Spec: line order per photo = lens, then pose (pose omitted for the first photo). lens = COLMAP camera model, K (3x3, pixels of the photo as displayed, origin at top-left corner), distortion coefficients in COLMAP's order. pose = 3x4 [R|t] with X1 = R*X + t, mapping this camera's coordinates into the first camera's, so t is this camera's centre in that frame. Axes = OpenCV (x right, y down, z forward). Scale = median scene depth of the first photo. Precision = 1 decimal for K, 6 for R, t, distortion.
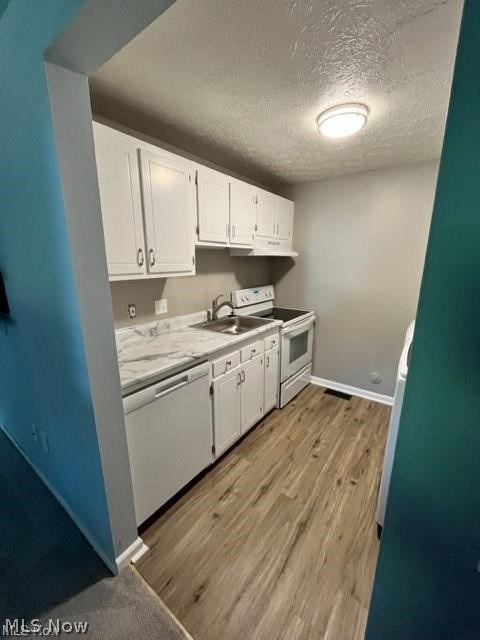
lens RADIAL K [[259.9, 0, 241.0], [0, 259.9, 319.7], [0, 0, 1]] dist [0.001885, 0.000206]
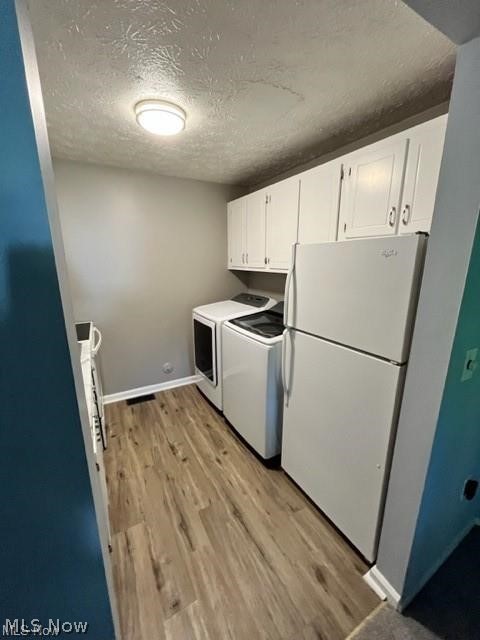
lens RADIAL K [[259.9, 0, 239.4], [0, 259.9, 319.7], [0, 0, 1]] dist [0.001885, 0.000206]
pose [[0.418924, -0.211926, 0.882944, -0.360039], [0.206620, 0.969122, 0.134577, -0.074259], [-0.884201, 0.126056, 0.449777, 0.284300]]
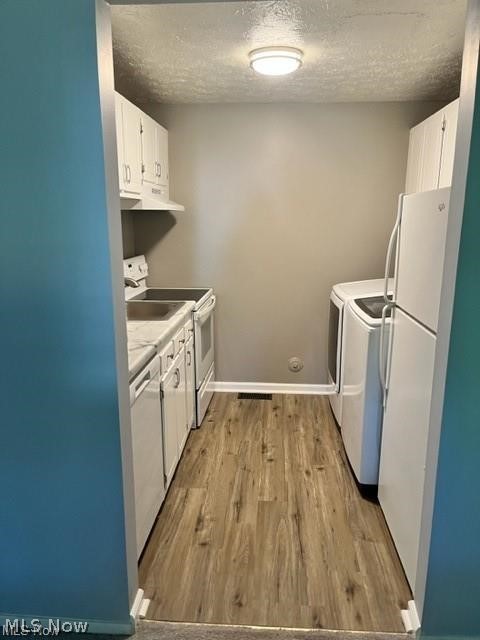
lens RADIAL K [[484.3, 0, 245.4], [0, 484.3, 321.4], [0, 0, 1]] dist [0.059230, -0.017477]
pose [[0.843467, -0.112854, 0.525193, -0.487491], [0.117967, 0.992731, 0.023862, 0.050411], [-0.524068, 0.041829, 0.850648, -0.241002]]
